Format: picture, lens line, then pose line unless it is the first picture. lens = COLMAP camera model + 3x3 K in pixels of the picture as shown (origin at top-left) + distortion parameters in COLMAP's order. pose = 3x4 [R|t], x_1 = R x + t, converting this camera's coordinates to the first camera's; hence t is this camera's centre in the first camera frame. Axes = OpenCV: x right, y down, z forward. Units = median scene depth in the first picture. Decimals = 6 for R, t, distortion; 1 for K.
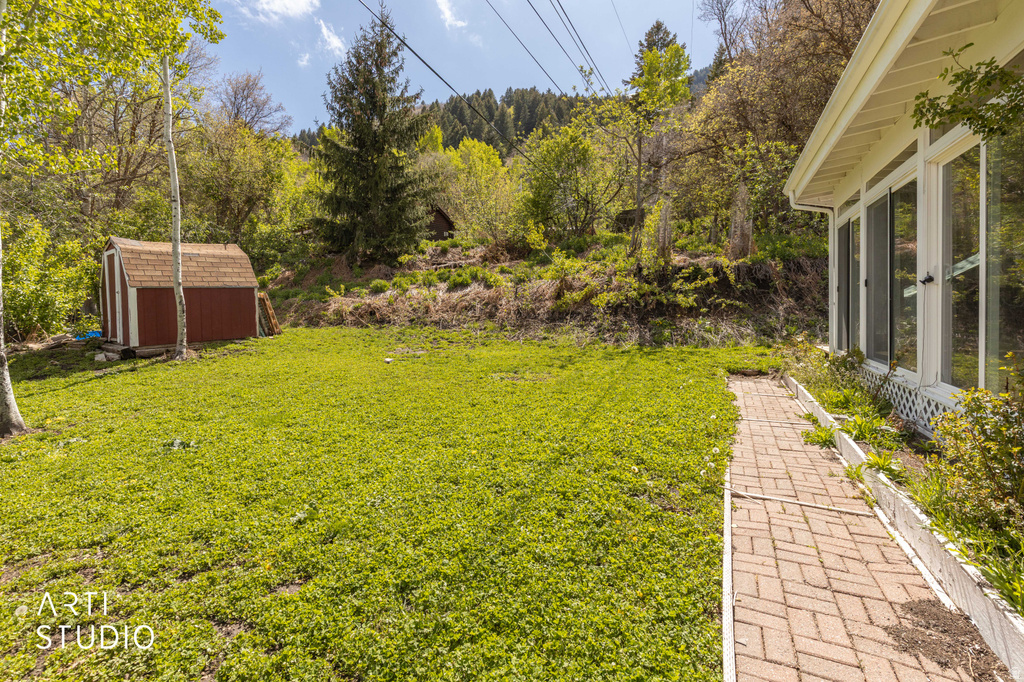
lens RADIAL K [[471.5, 0, 510.0], [0, 471.5, 308.0], [0, 0, 1]] dist [0.001488, -0.000047]
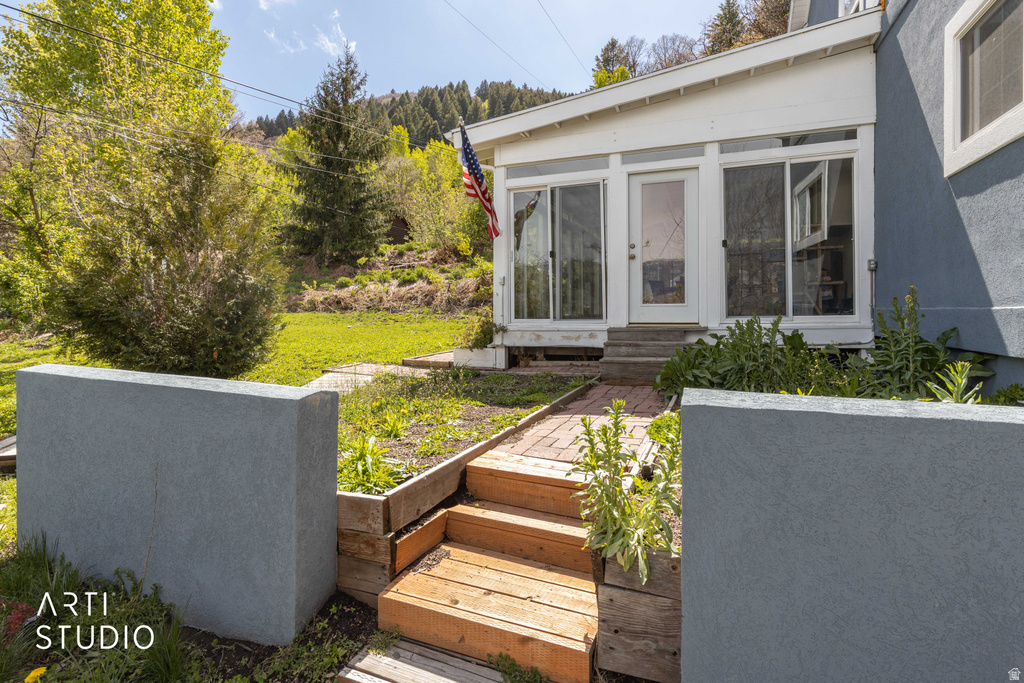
lens RADIAL K [[488.7, 0, 527.7], [0, 488.7, 306.2], [0, 0, 1]] dist [-0.000754, -0.000133]
pose [[0.996130, -0.000550, 0.087891, 0.077807], [0.001162, 0.999975, -0.006904, 0.021488], [-0.087885, 0.006979, 0.996106, -0.275298]]
